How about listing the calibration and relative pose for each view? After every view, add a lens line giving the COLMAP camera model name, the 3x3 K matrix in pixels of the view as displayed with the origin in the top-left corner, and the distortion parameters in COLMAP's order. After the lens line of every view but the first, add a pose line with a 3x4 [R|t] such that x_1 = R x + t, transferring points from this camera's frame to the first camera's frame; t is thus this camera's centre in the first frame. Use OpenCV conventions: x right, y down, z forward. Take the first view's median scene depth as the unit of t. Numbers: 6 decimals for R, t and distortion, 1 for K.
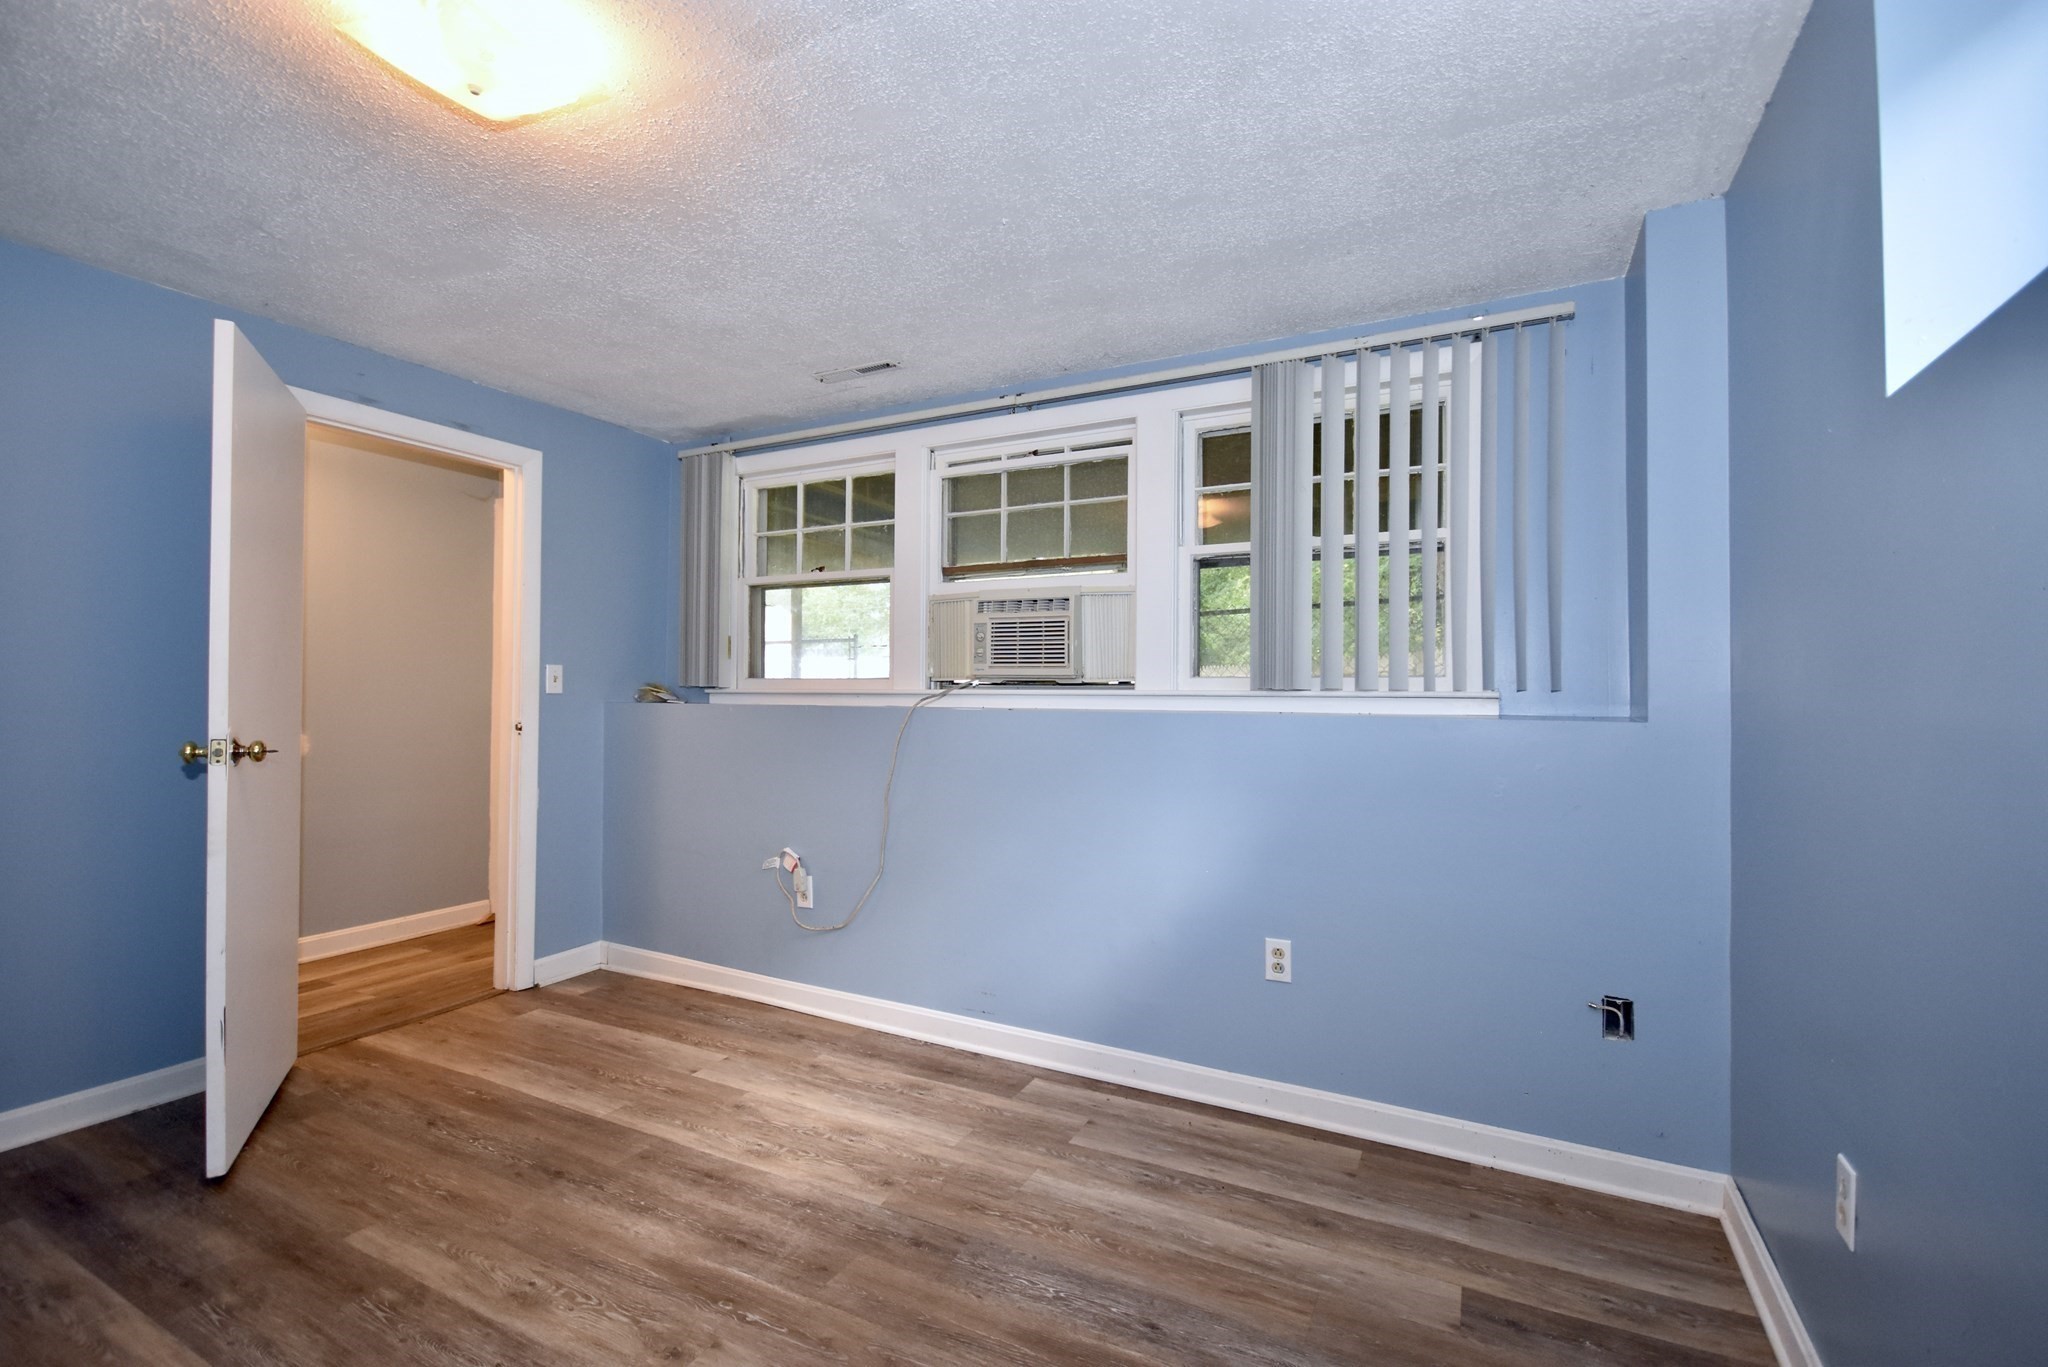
lens RADIAL K [[895.2, 0, 1022.3], [0, 895.2, 686.2], [0, 0, 1]] dist [0.007535, -0.011863]
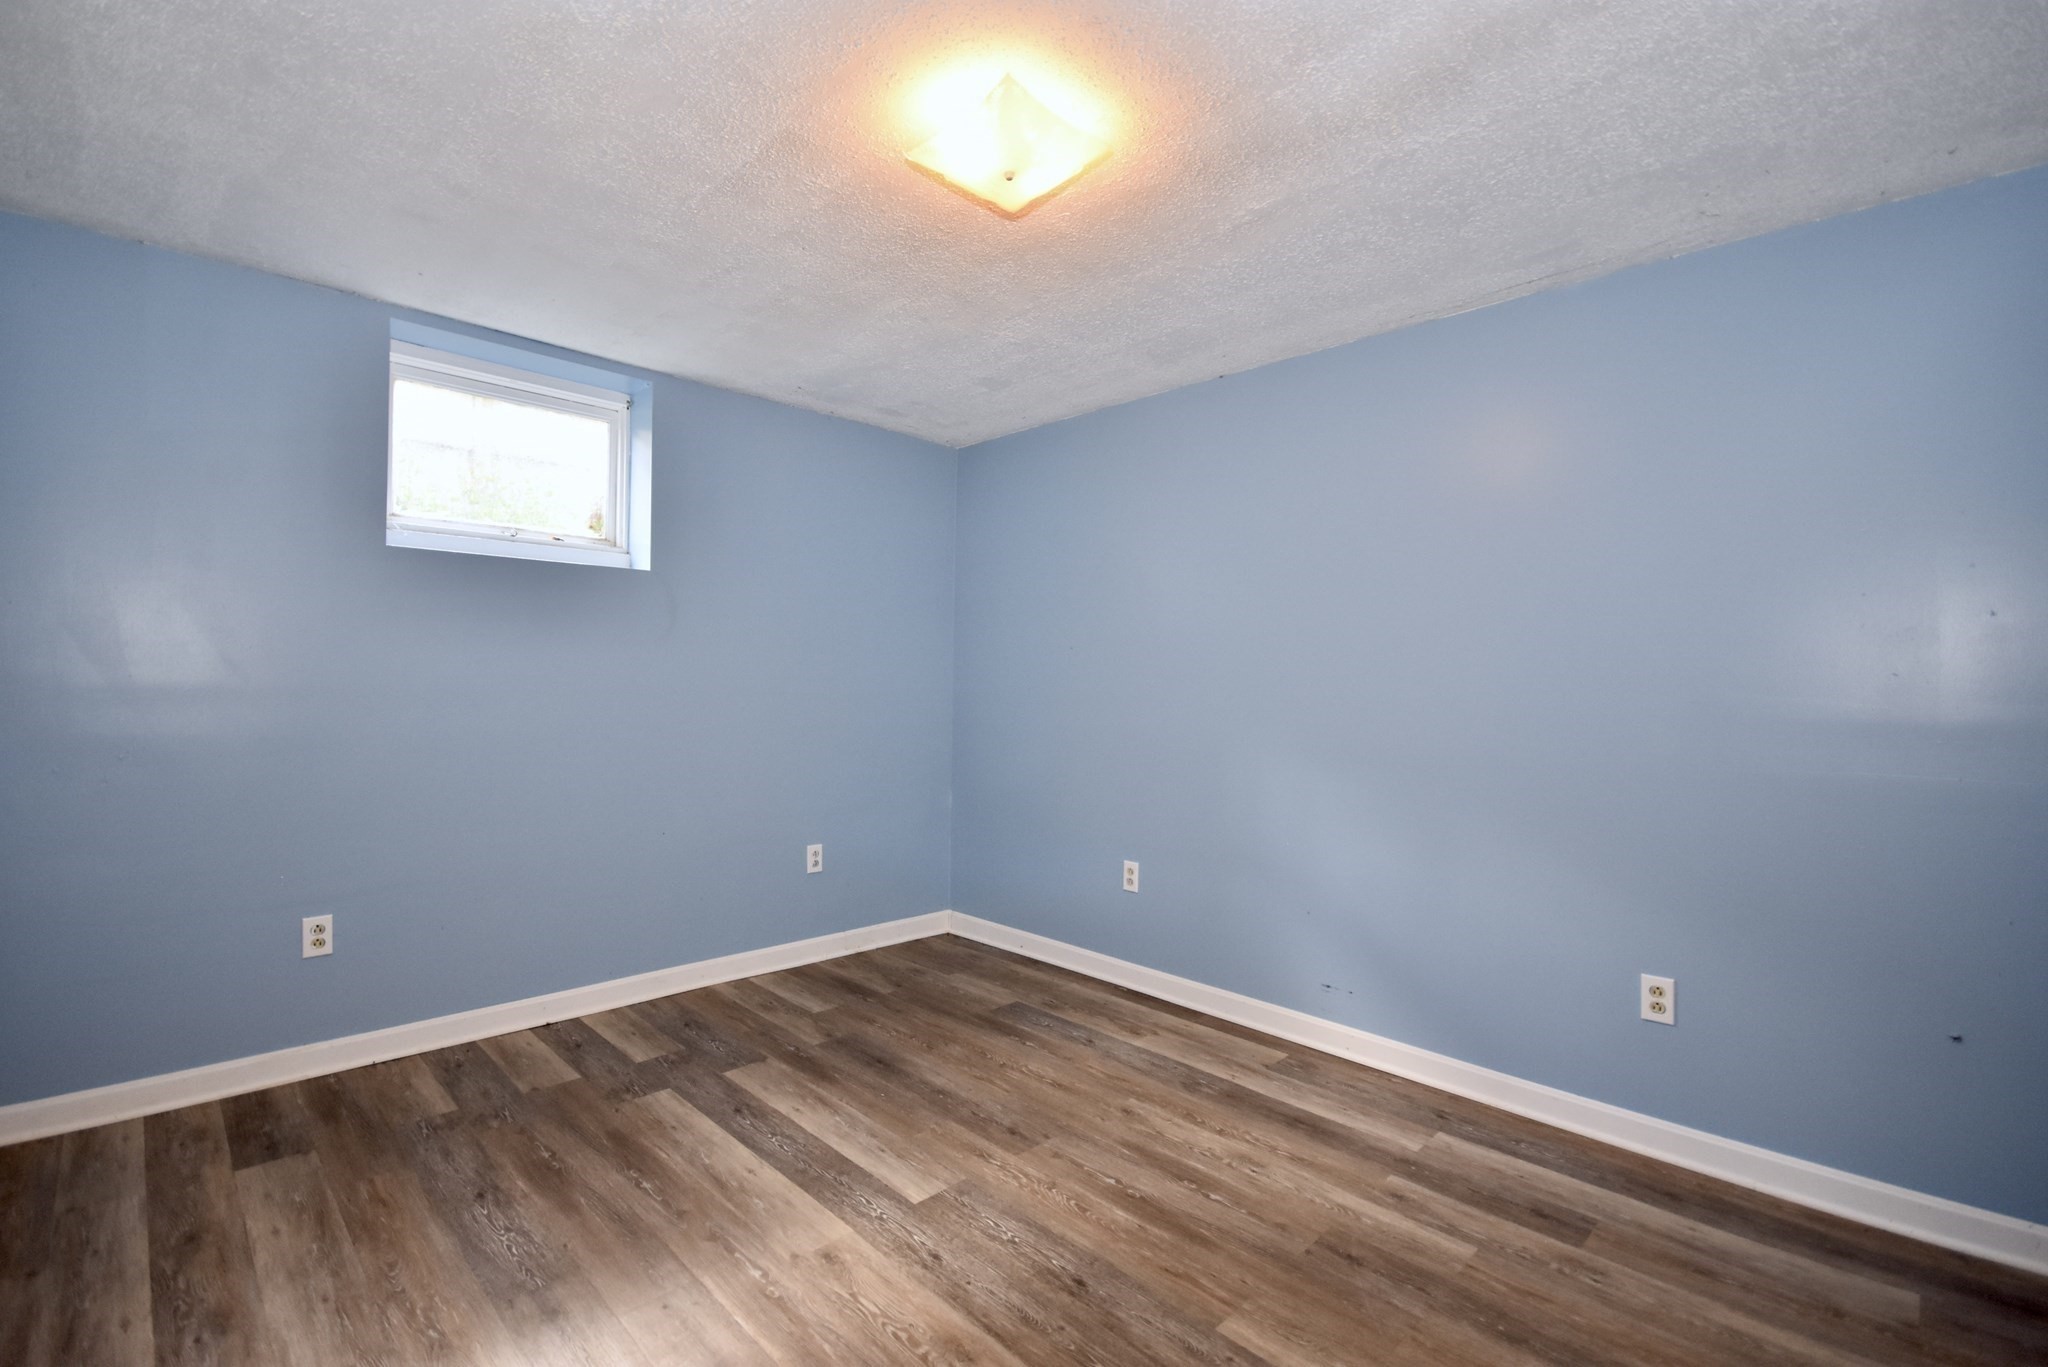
lens RADIAL K [[927.9, 0, 1023.2], [0, 927.9, 687.8], [0, 0, 1]] dist [0.009536, -0.012259]
pose [[-0.948865, -0.021552, 0.314946, -0.881172], [-0.024410, 0.999689, -0.005132, 0.005629], [-0.314738, -0.012558, -0.949096, 1.841969]]
